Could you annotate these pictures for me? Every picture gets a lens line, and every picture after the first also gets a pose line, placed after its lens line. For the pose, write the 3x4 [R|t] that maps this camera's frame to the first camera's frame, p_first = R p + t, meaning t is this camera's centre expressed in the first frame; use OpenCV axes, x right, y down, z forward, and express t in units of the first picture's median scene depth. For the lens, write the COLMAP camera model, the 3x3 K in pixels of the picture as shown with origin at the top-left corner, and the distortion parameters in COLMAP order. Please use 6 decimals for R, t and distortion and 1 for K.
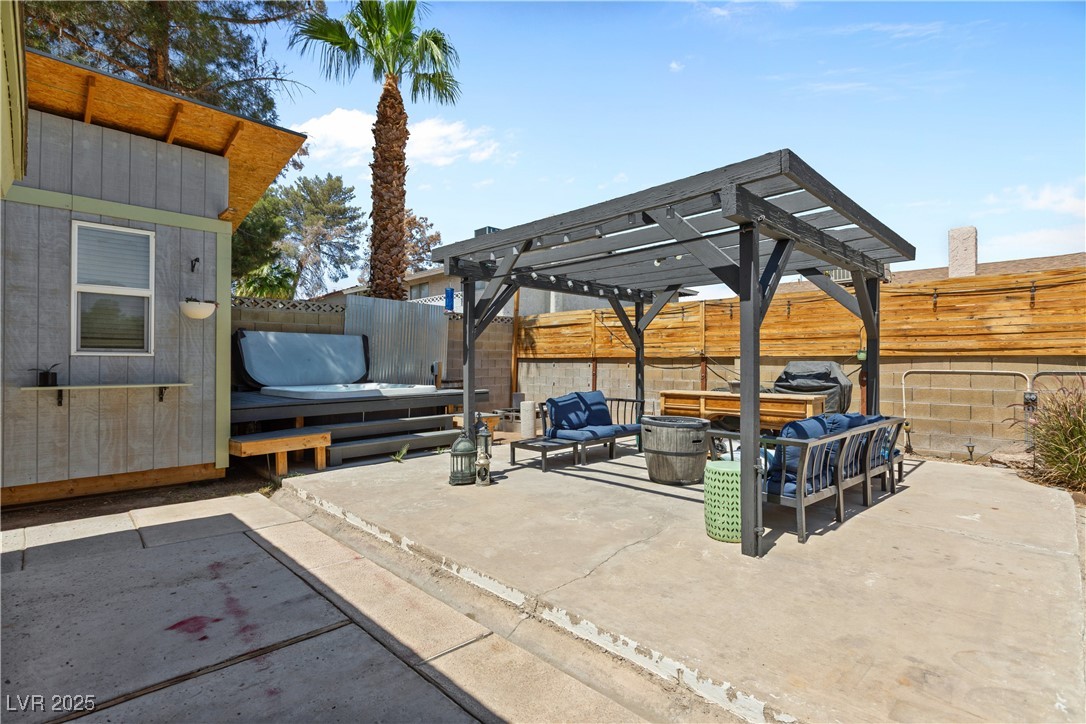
lens RADIAL K [[510.7, 0, 543.0], [0, 510.7, 362.0], [0, 0, 1]] dist [0.000164, -0.000320]
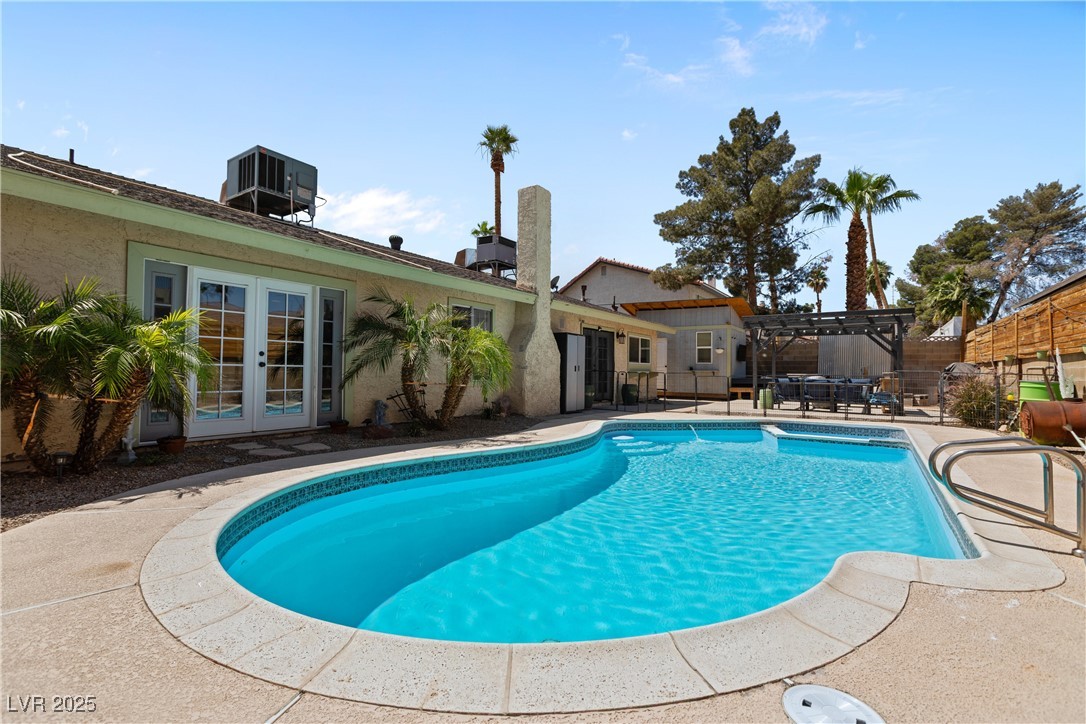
lens RADIAL K [[485.8, 0, 543.1], [0, 485.8, 360.7], [0, 0, 1]] dist [0.003695, -0.000031]
pose [[0.182876, -0.018410, -0.982964, 1.223021], [-0.013515, 0.999683, -0.021238, 0.029324], [0.983043, 0.017168, 0.182569, -0.432578]]
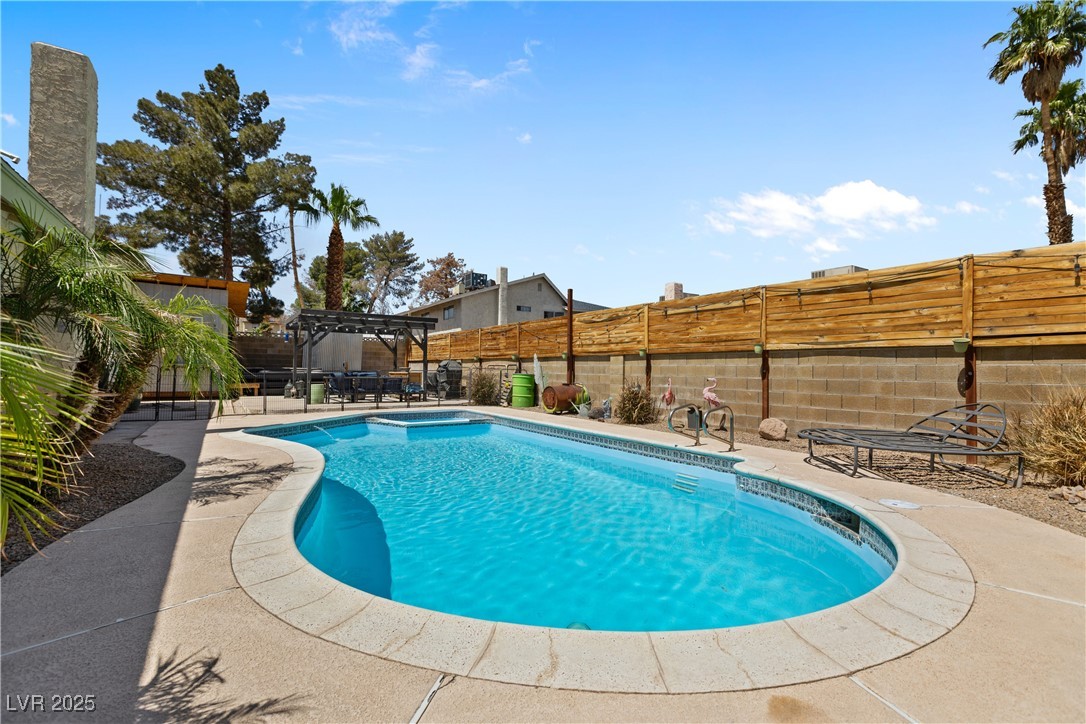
lens RADIAL K [[485.8, 0, 543.1], [0, 485.8, 360.7], [0, 0, 1]] dist [0.003695, -0.000031]
pose [[0.978569, 0.008462, -0.205743, 0.926366], [-0.013415, 0.999653, -0.022690, 0.029178], [0.205480, 0.024964, 0.978343, -0.729913]]
